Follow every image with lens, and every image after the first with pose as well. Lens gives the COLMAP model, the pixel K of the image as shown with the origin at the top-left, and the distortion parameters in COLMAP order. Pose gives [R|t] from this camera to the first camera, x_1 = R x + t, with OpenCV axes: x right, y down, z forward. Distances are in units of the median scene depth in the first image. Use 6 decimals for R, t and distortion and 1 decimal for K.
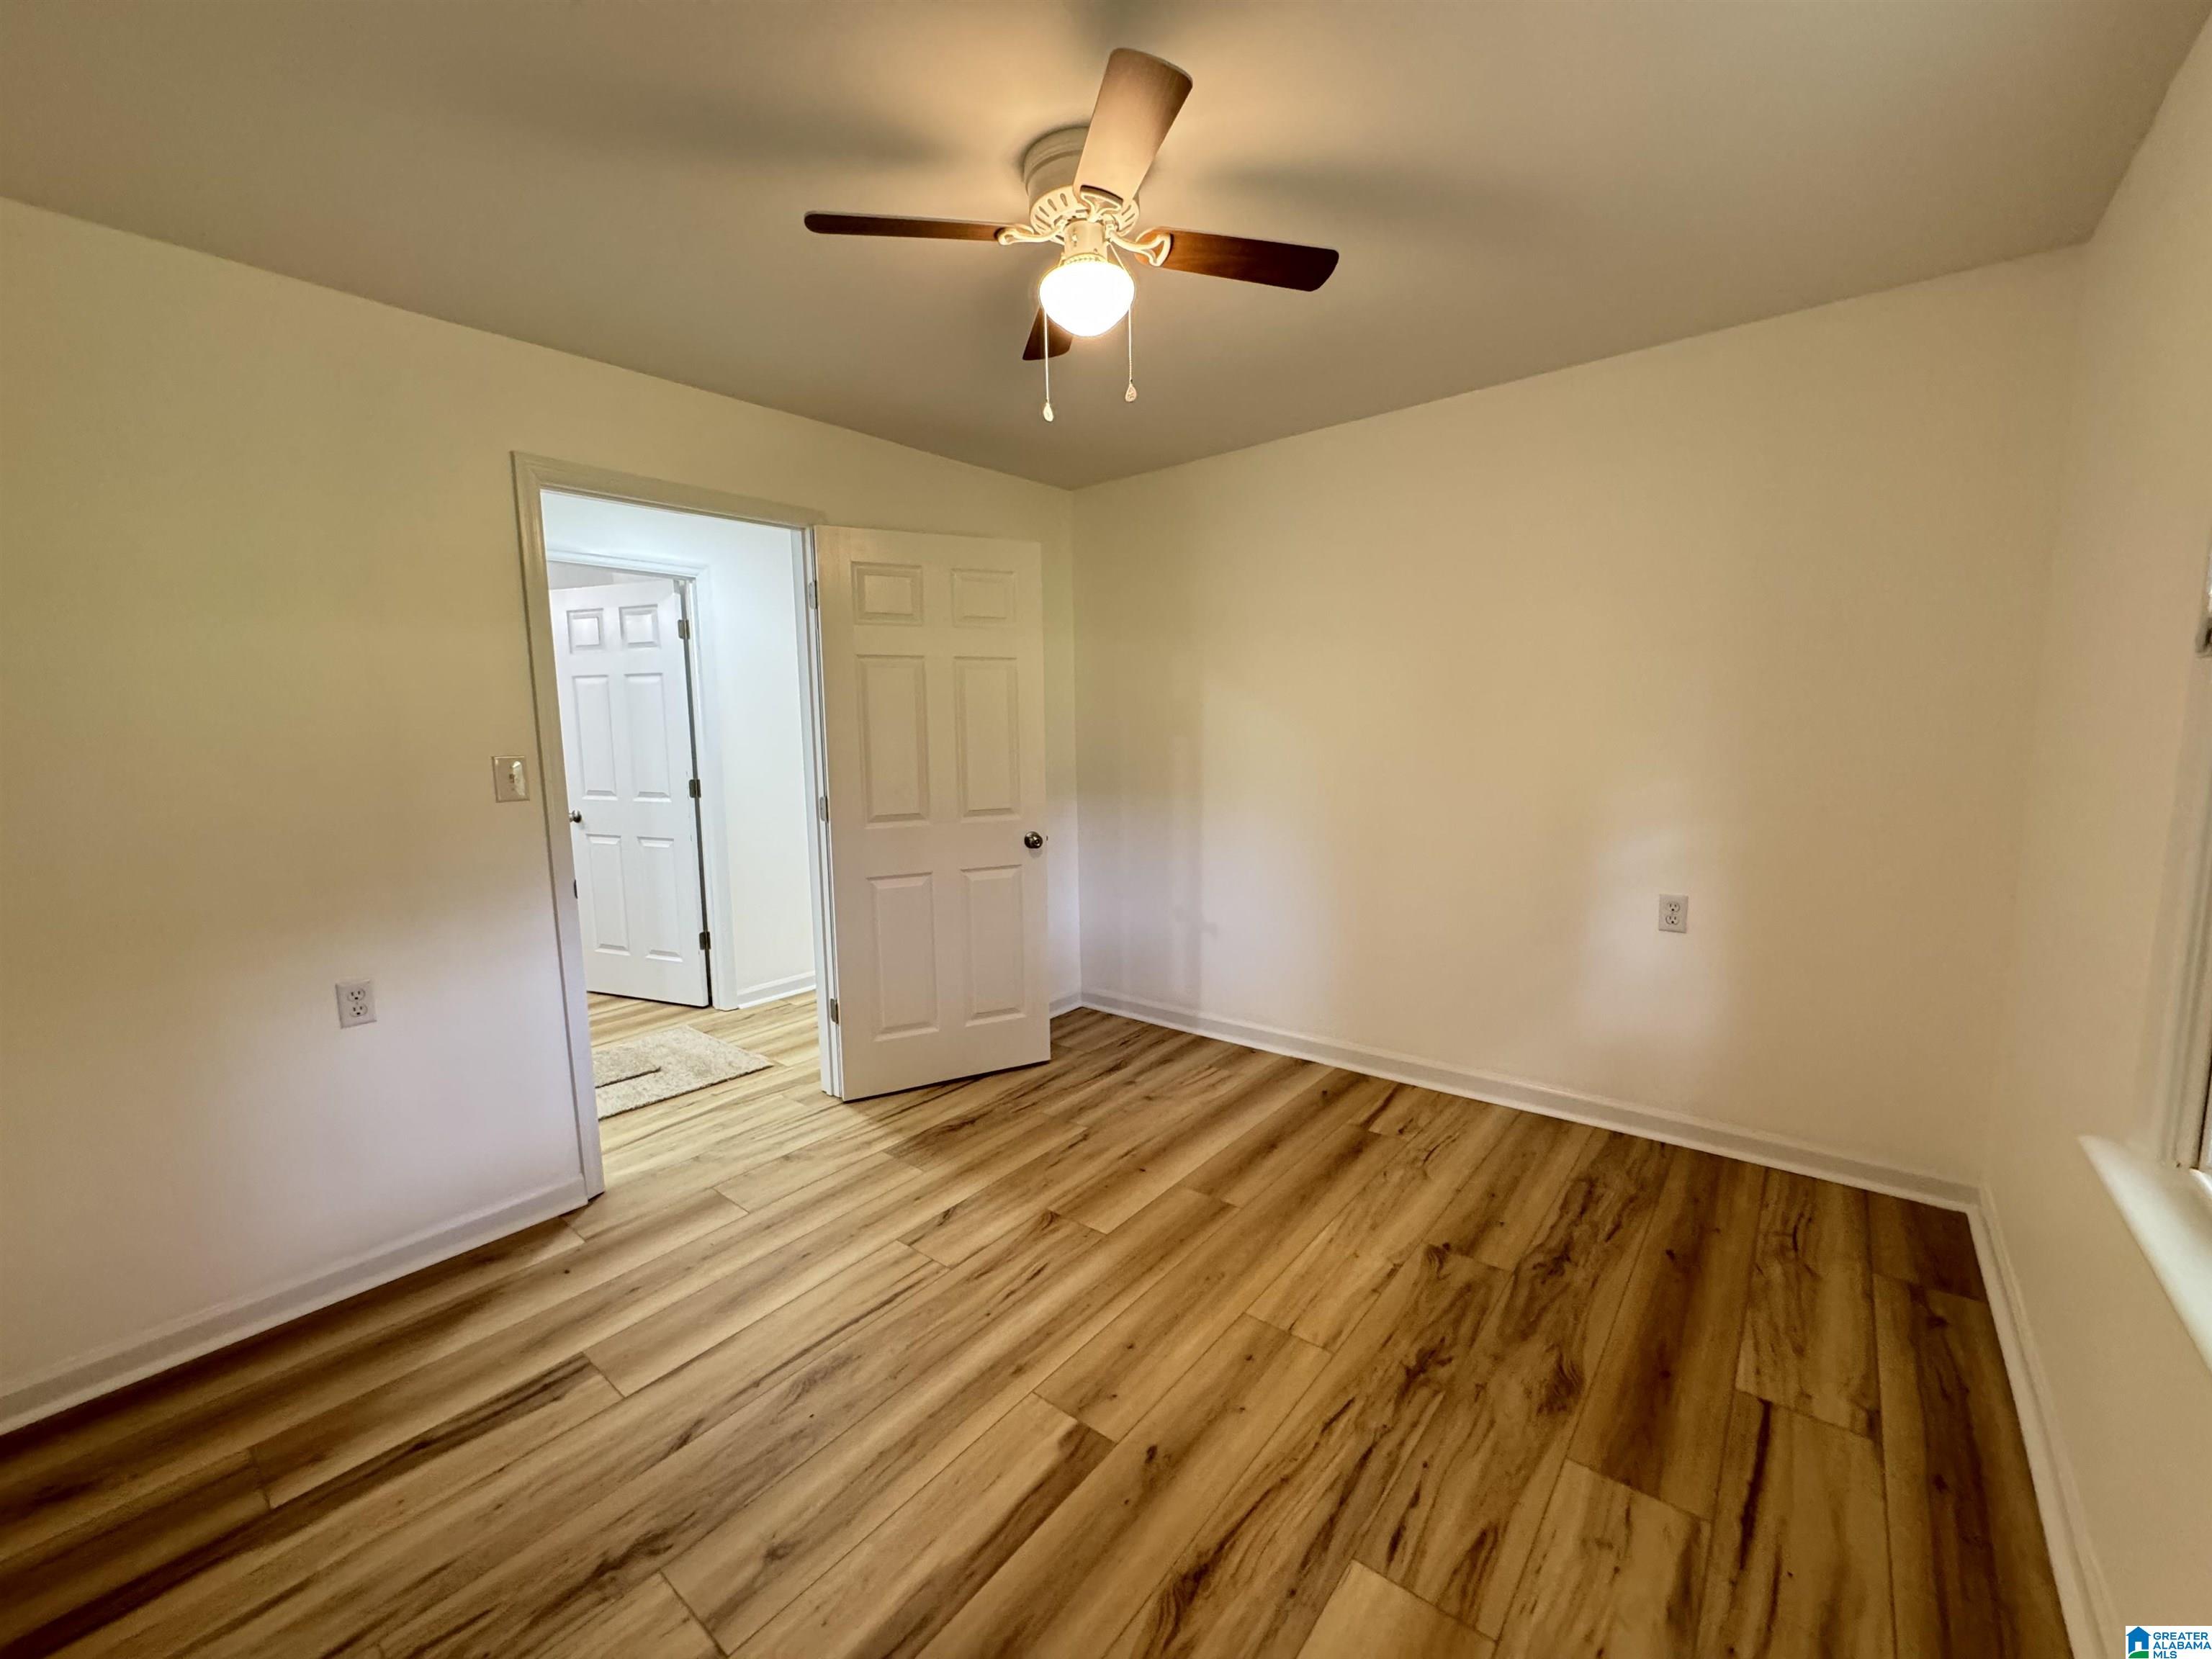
lens RADIAL K [[891.9, 0, 1106.0], [0, 891.9, 829.5], [0, 0, 1]] dist [-0.002606, 0.000170]
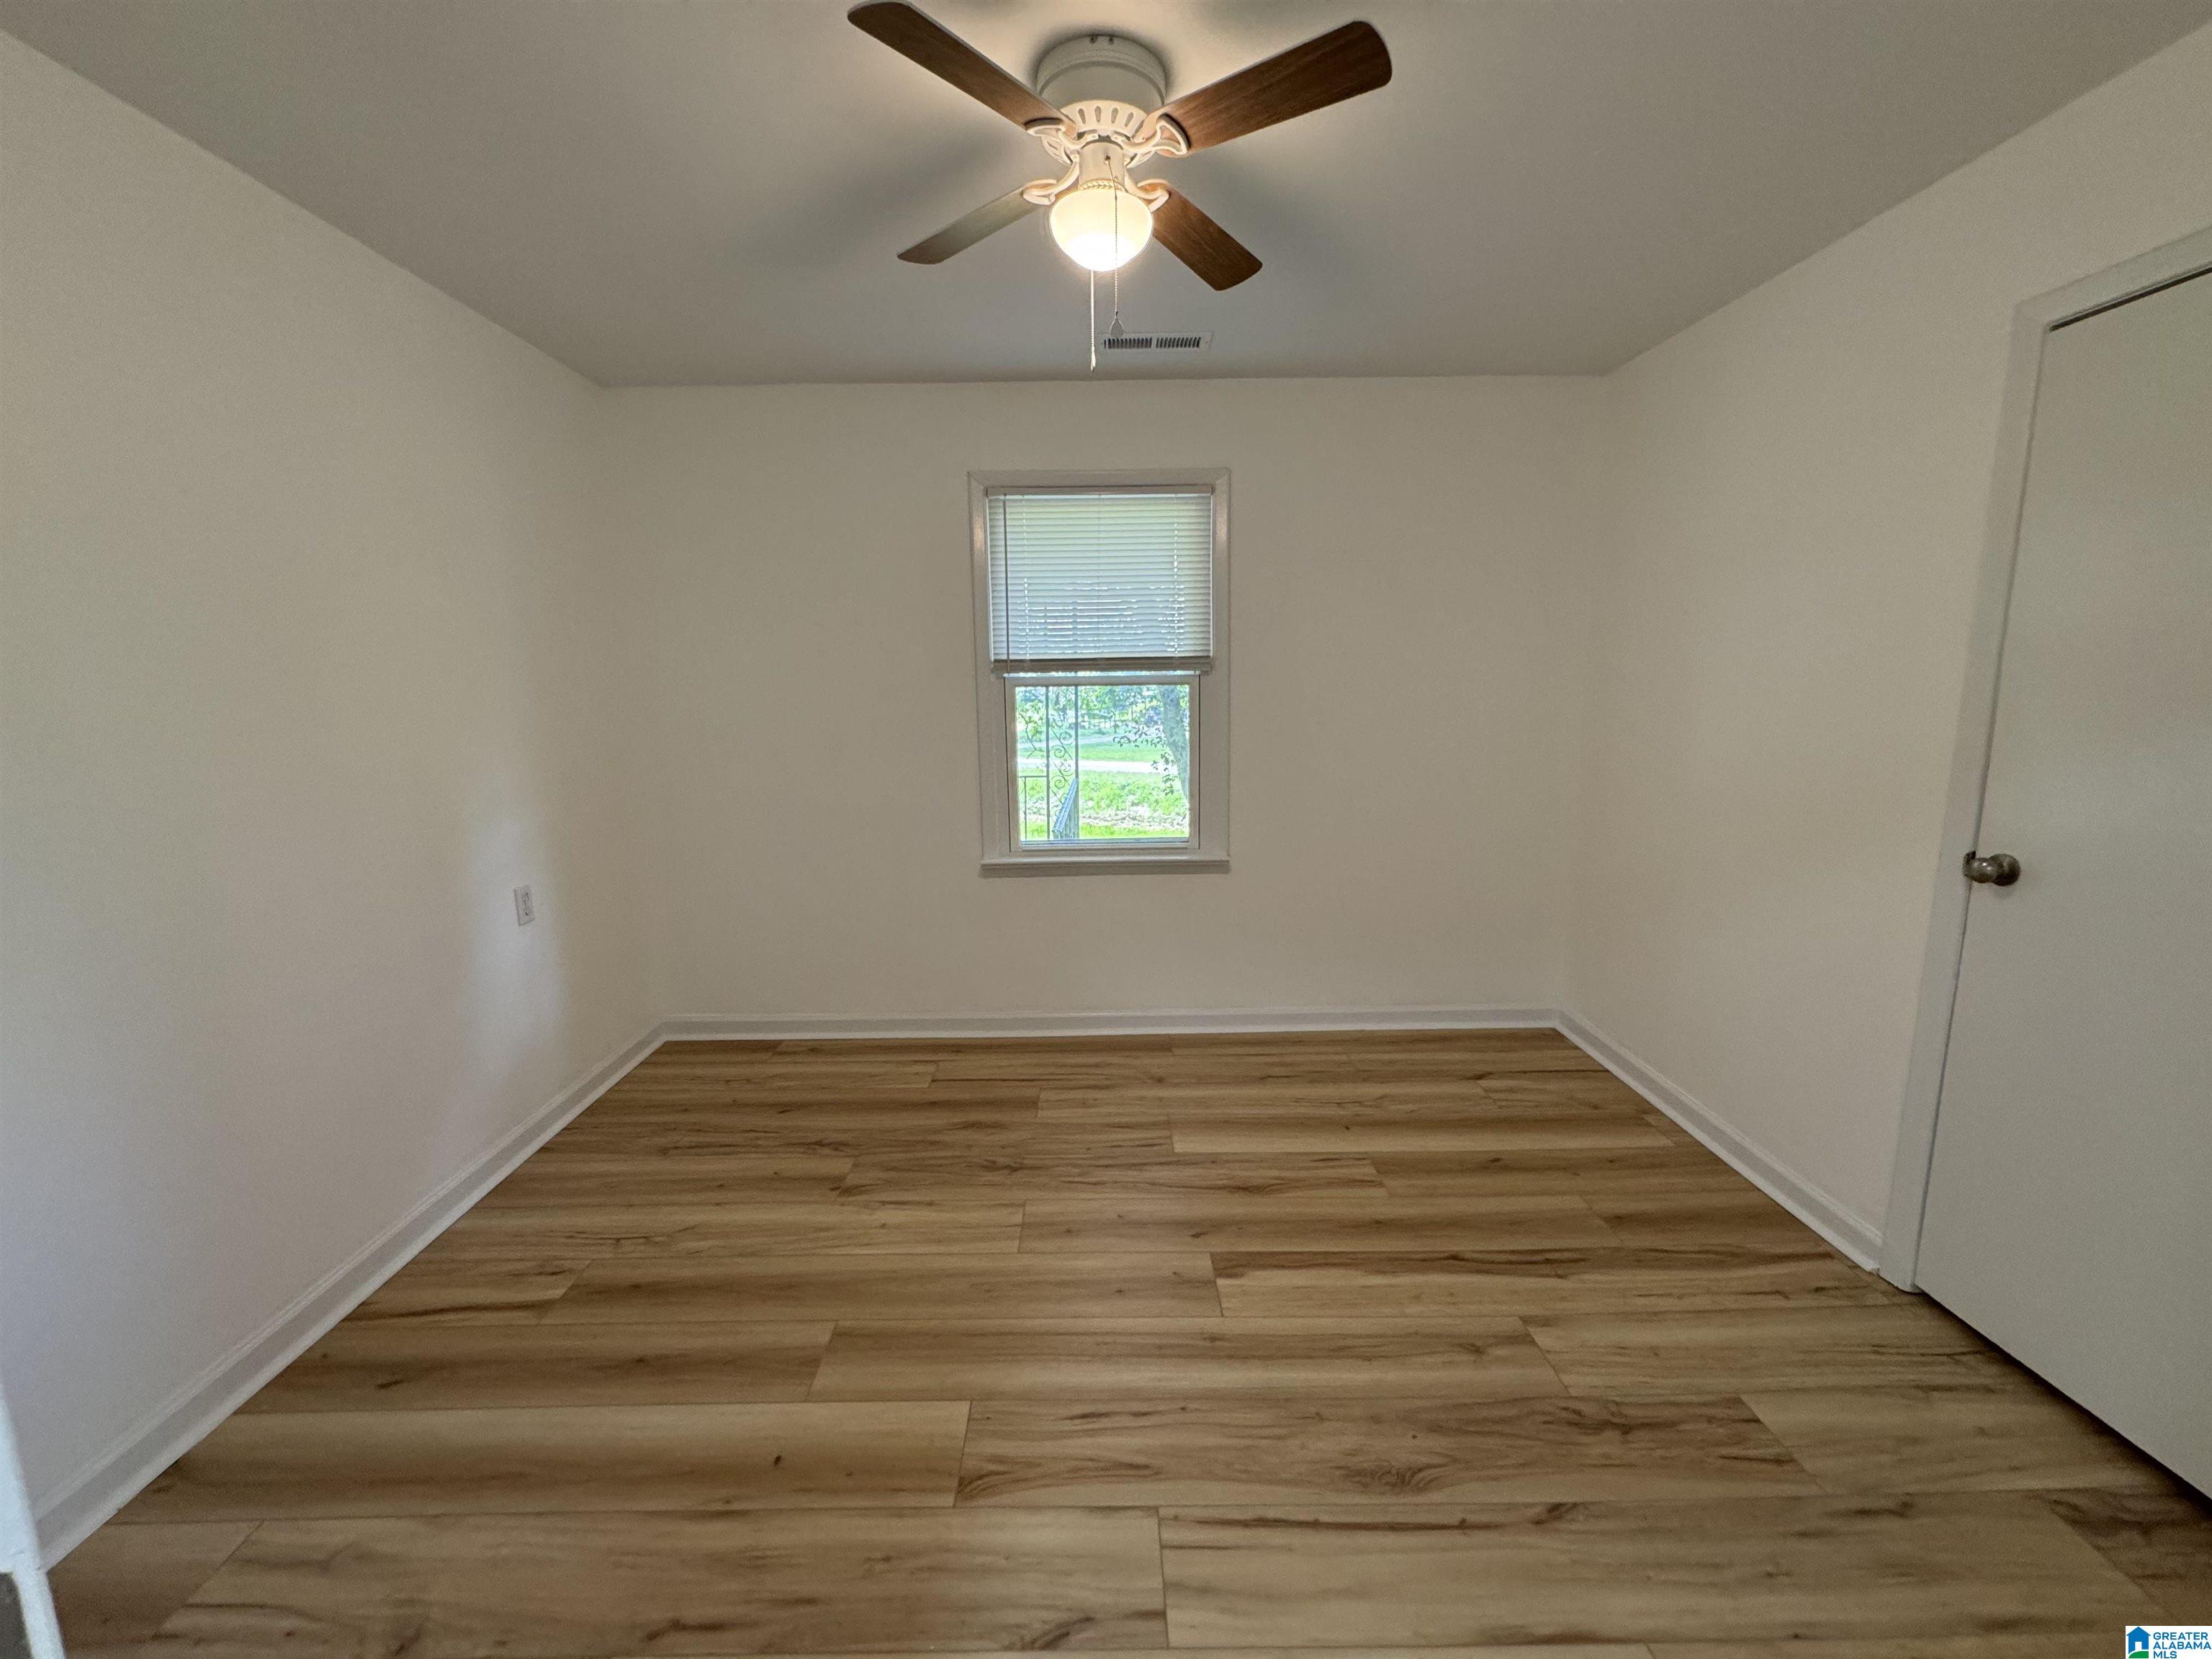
lens RADIAL K [[891.9, 0, 1106.0], [0, 891.9, 829.5], [0, 0, 1]] dist [-0.002606, 0.000170]
pose [[-0.645260, -0.094366, 0.758112, -0.669455], [0.115089, 0.969010, 0.218574, -0.166512], [-0.755244, 0.228287, -0.614403, 1.458235]]
